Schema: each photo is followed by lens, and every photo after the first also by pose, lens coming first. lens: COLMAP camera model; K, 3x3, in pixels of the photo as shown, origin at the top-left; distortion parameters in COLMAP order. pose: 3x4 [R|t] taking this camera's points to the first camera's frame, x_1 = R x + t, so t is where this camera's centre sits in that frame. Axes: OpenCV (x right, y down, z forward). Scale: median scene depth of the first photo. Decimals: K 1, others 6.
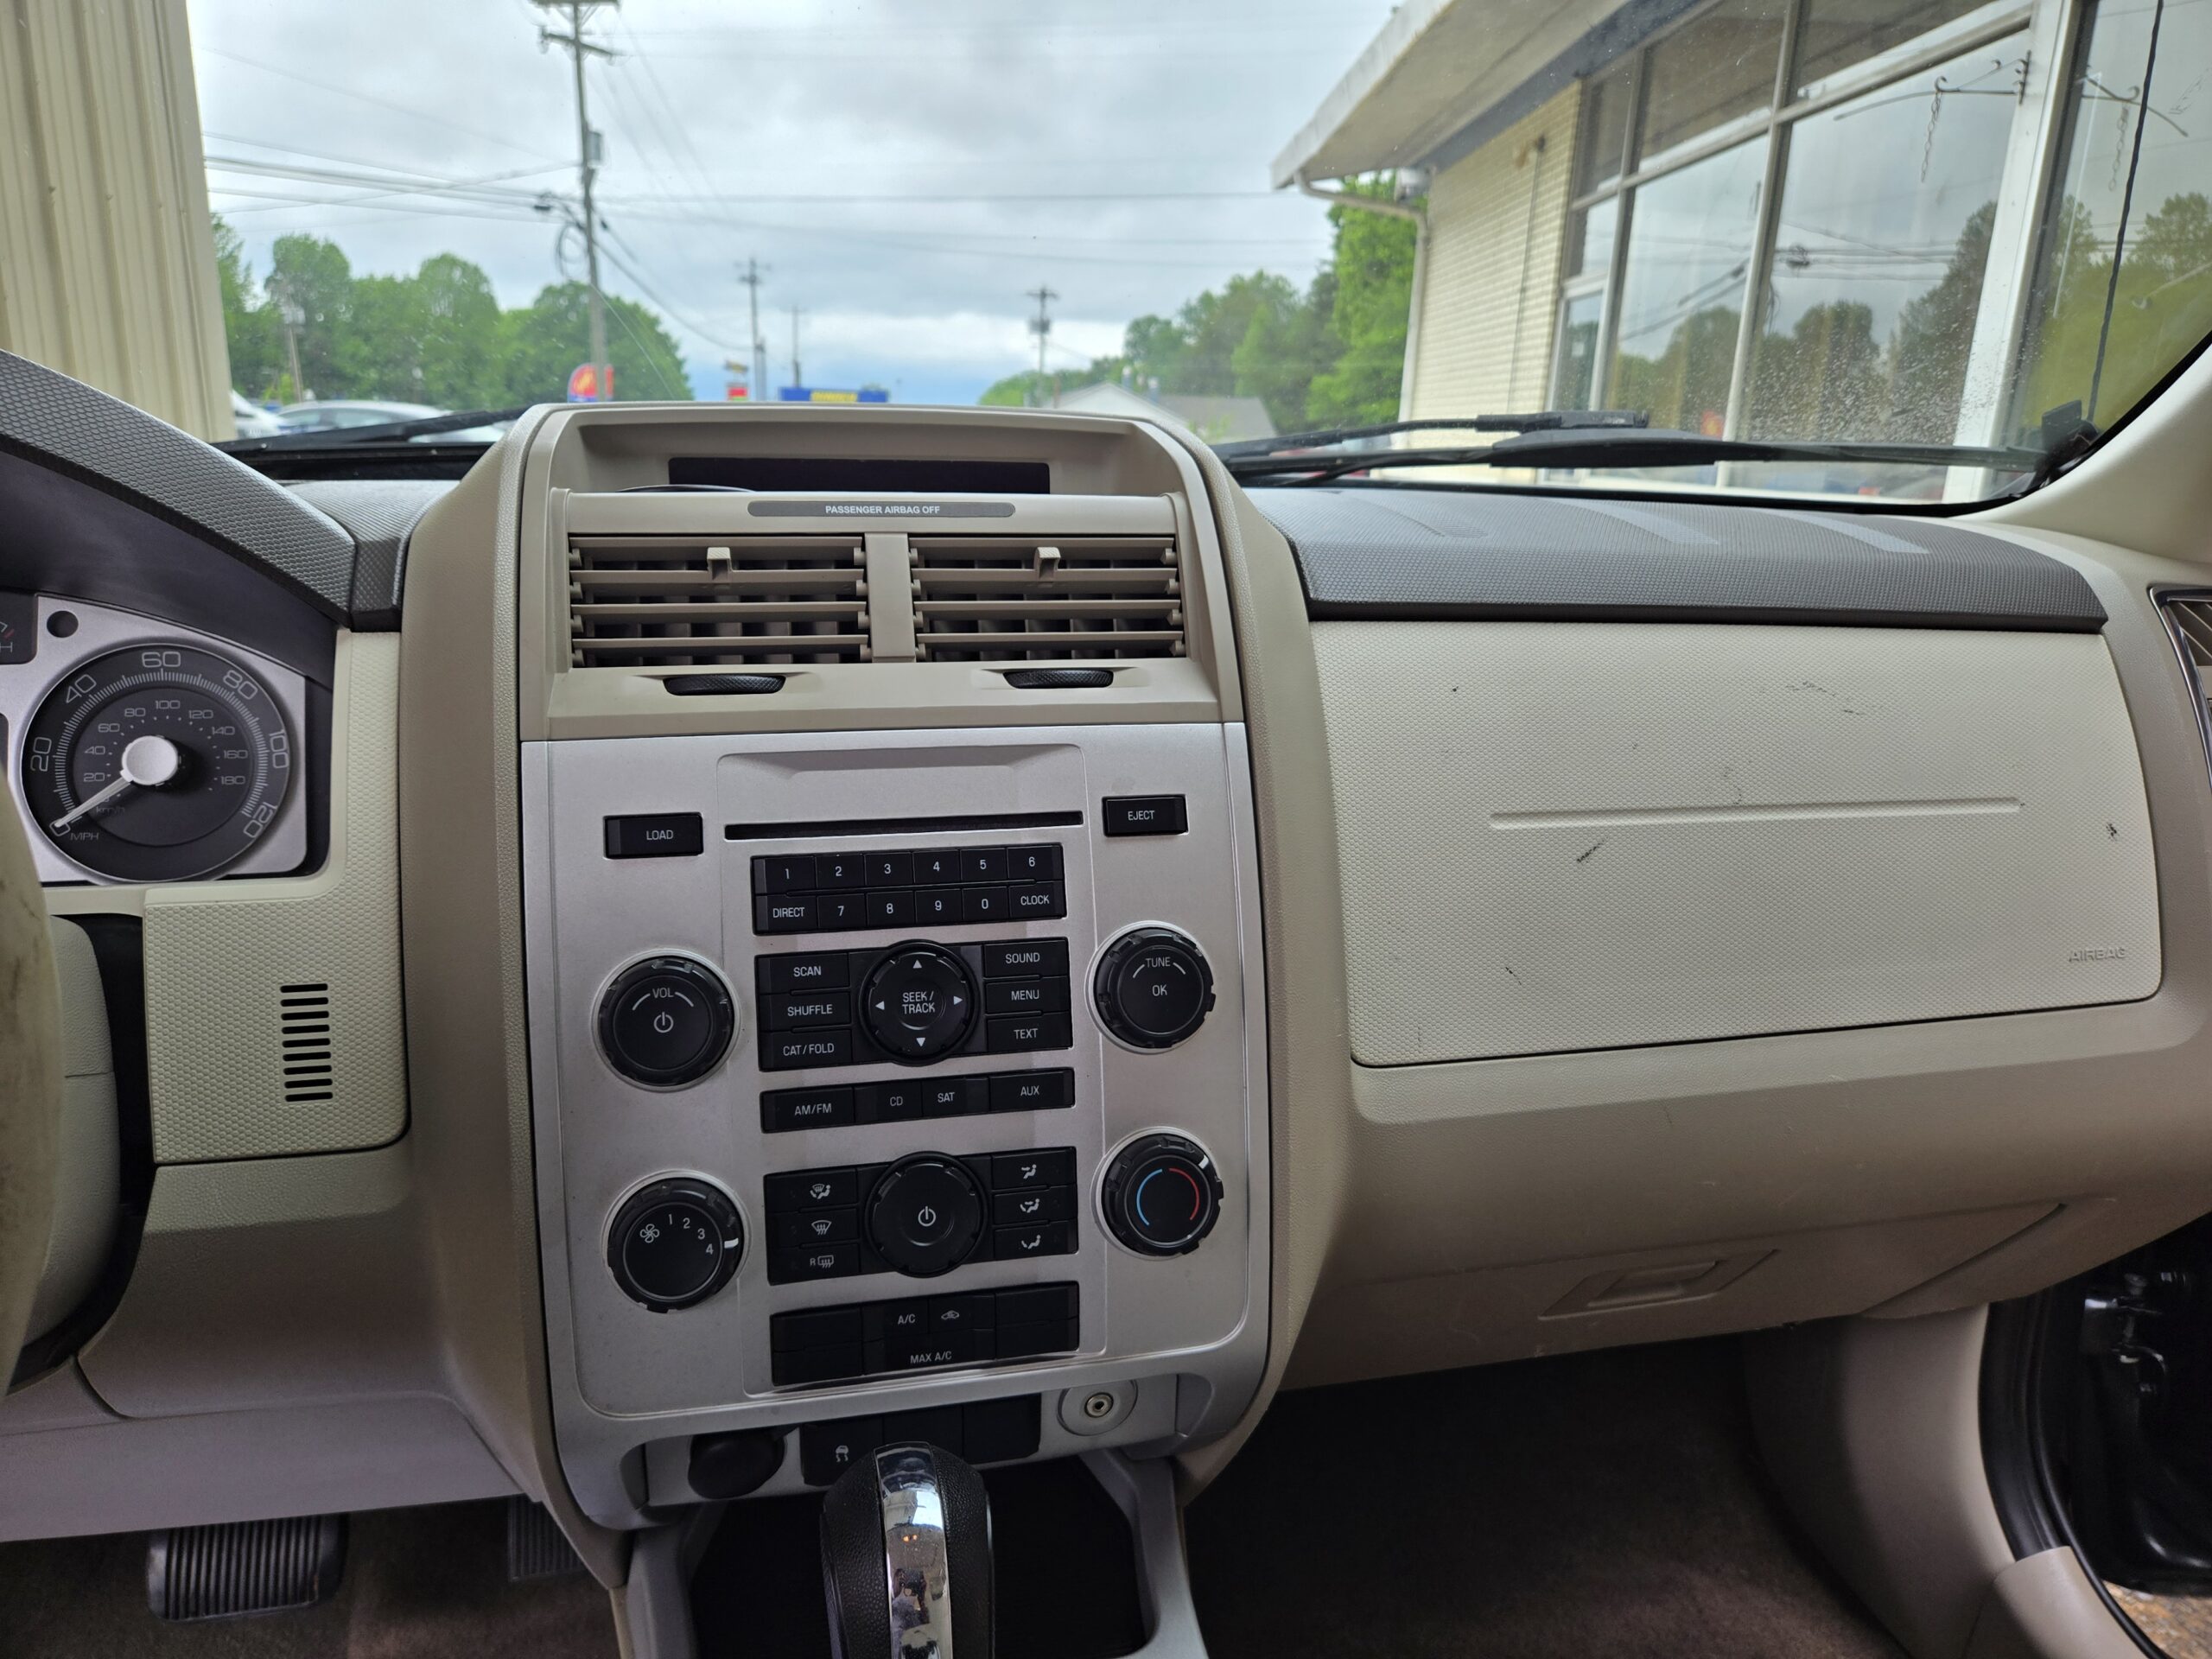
lens RADIAL K [[1490.4, 0, 1099.2], [0, 1490.4, 850.7], [0, 0, 1]] dist [0.059942, -0.059100]
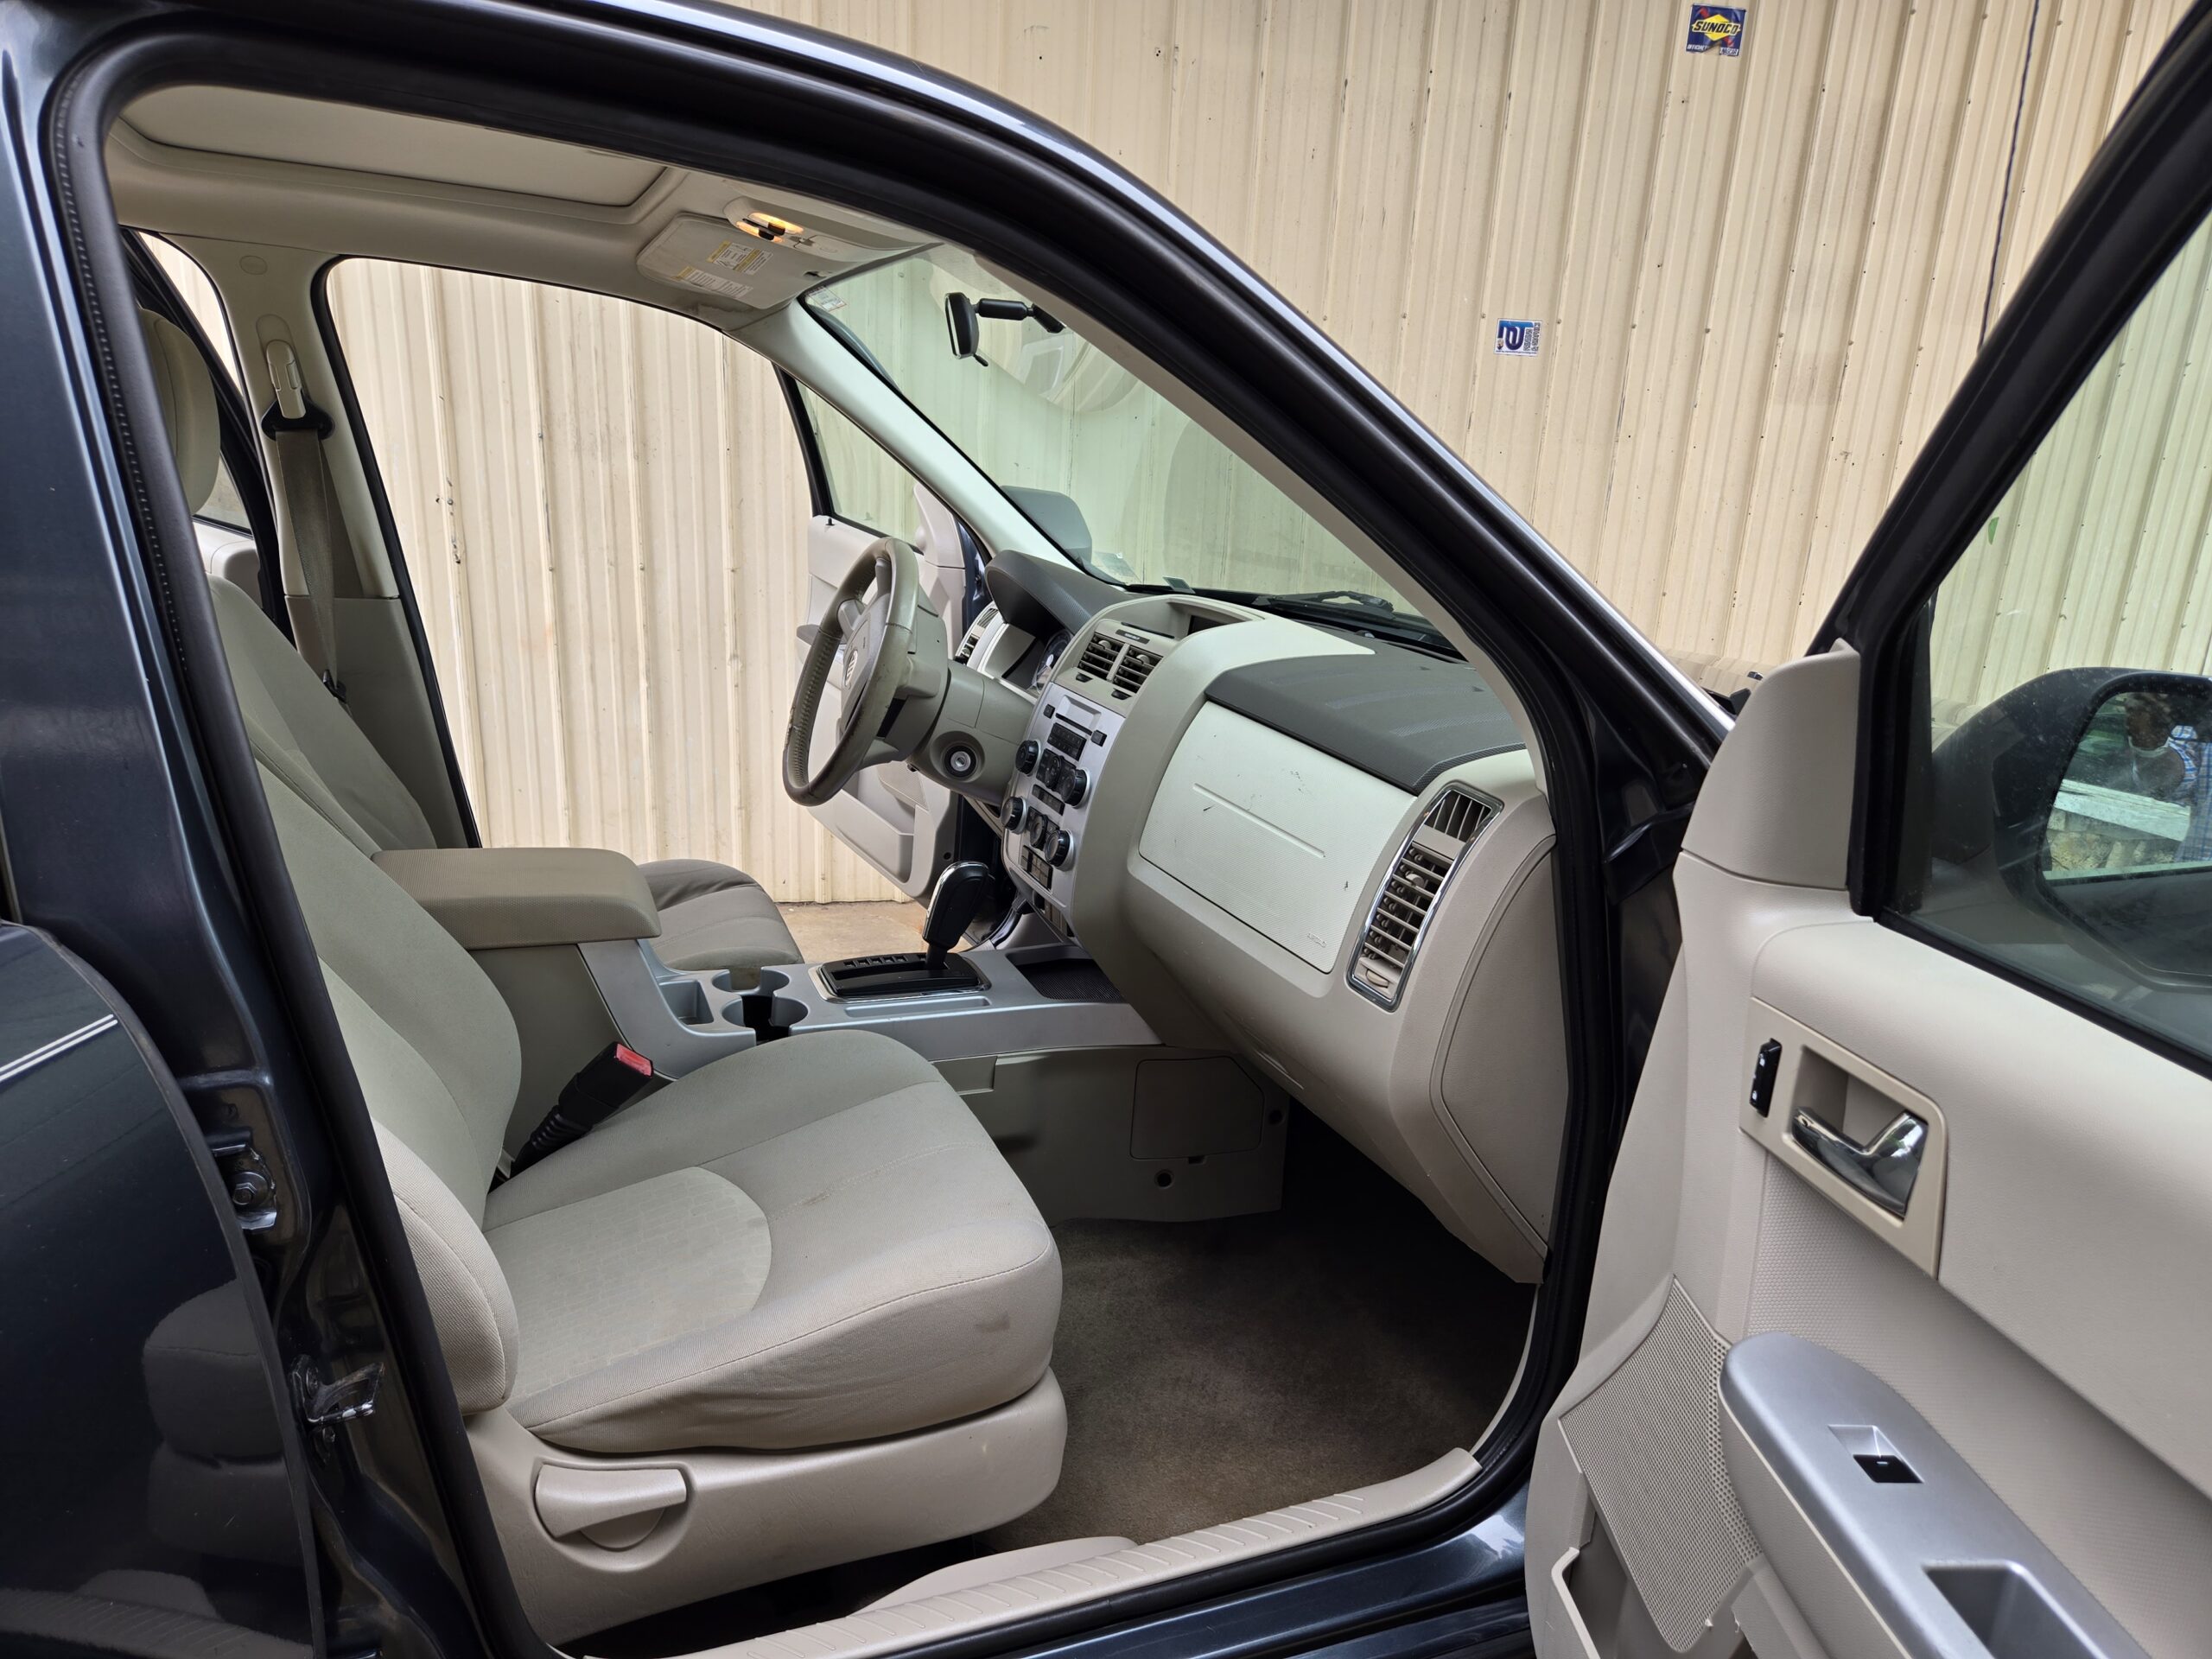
lens RADIAL K [[1490.4, 0, 1099.2], [0, 1490.4, 850.7], [0, 0, 1]] dist [0.059942, -0.059100]
pose [[0.150822, 0.257381, -0.954467, 1.787385], [-0.299266, 0.932094, 0.204059, -0.256192], [0.942174, 0.254863, 0.217606, 0.212498]]
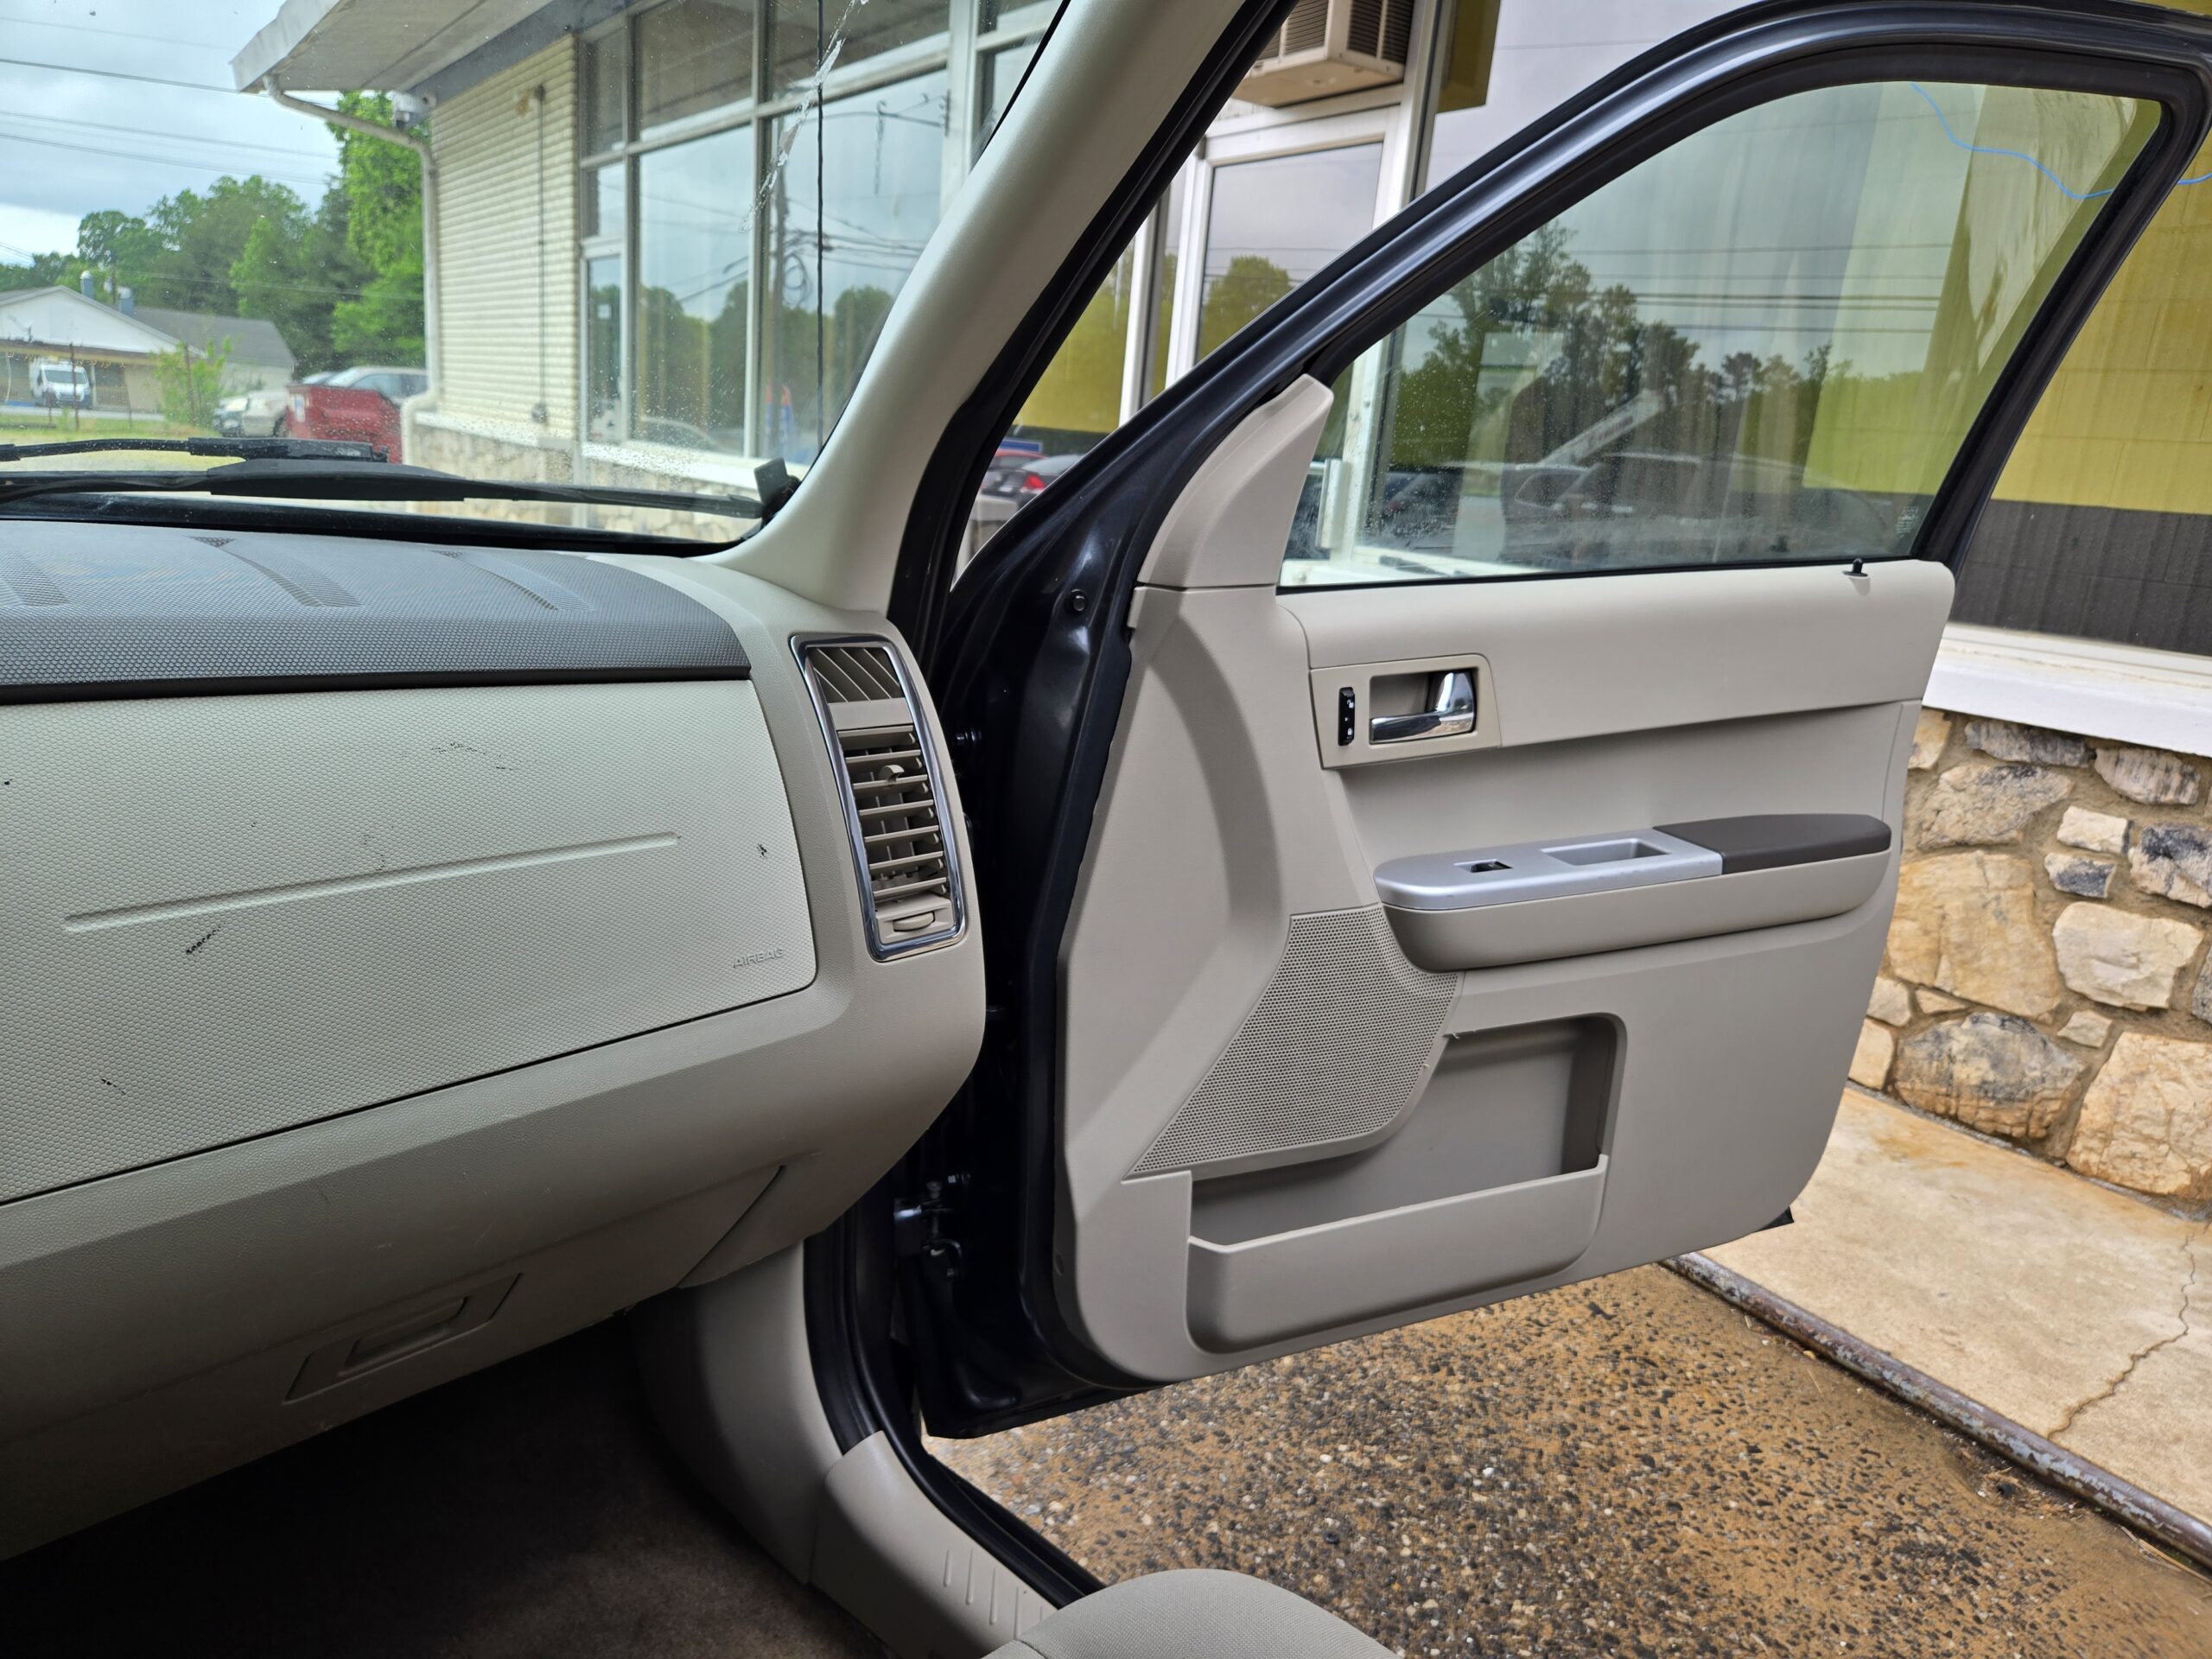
lens RADIAL K [[1487.5, 0, 1104.2], [0, 1487.5, 836.3], [0, 0, 1]] dist [0.064954, -0.064059]
pose [[0.832506, -0.097608, 0.545350, 0.192587], [0.087508, 0.995168, 0.044533, -0.038972], [-0.547062, 0.010649, 0.837024, -0.082926]]
